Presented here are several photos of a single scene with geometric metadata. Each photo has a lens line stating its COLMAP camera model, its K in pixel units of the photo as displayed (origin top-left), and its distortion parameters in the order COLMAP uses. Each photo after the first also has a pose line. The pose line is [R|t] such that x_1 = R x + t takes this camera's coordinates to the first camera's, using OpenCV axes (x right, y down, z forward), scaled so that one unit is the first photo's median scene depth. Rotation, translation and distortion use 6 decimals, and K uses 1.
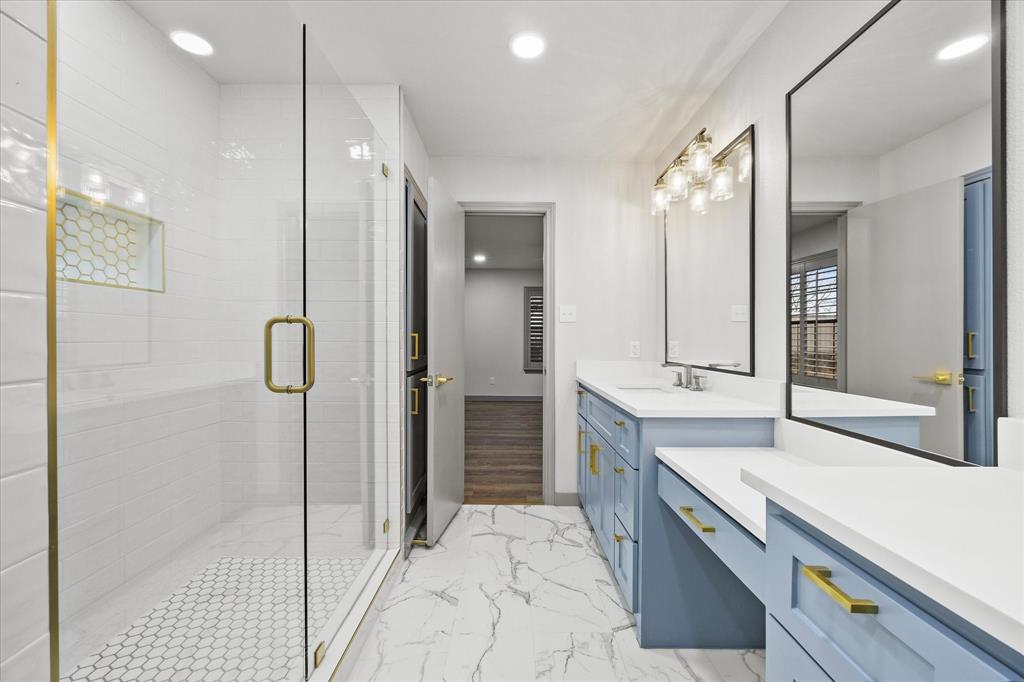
lens RADIAL K [[405.5, 0, 511.4], [0, 405.5, 342.1], [0, 0, 1]] dist [-0.002605, -0.000918]
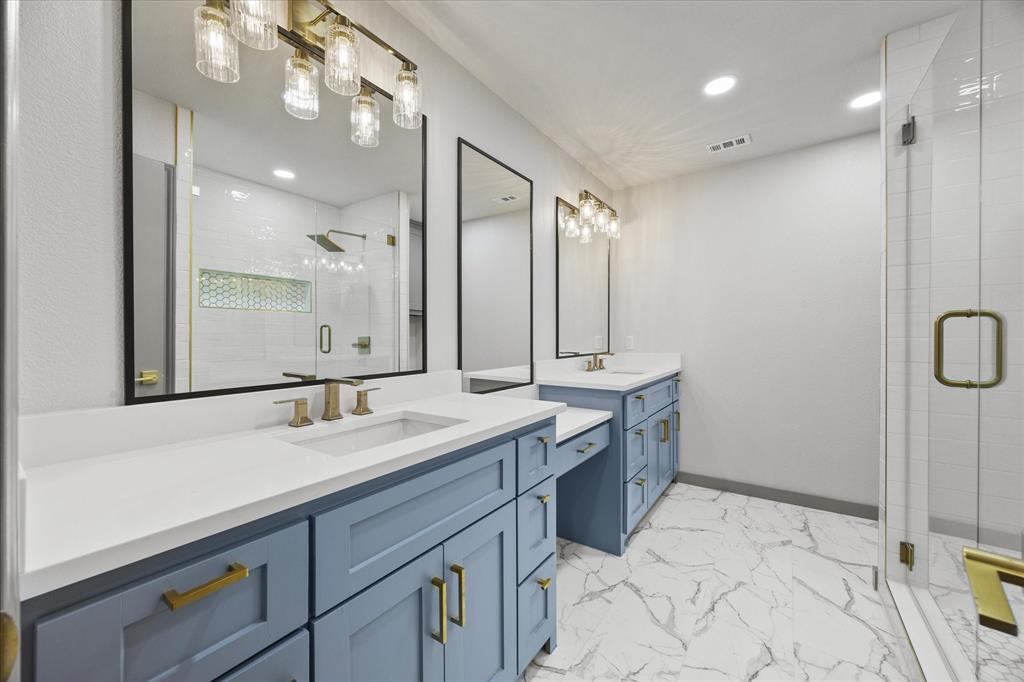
lens RADIAL K [[405.5, 0, 510.7], [0, 405.5, 337.1], [0, 0, 1]] dist [-0.002605, -0.000918]
pose [[-0.822230, -0.000636, 0.569156, -0.157346], [0.002830, 0.999982, 0.005206, -0.005357], [-0.569149, 0.005891, -0.822213, 1.956526]]
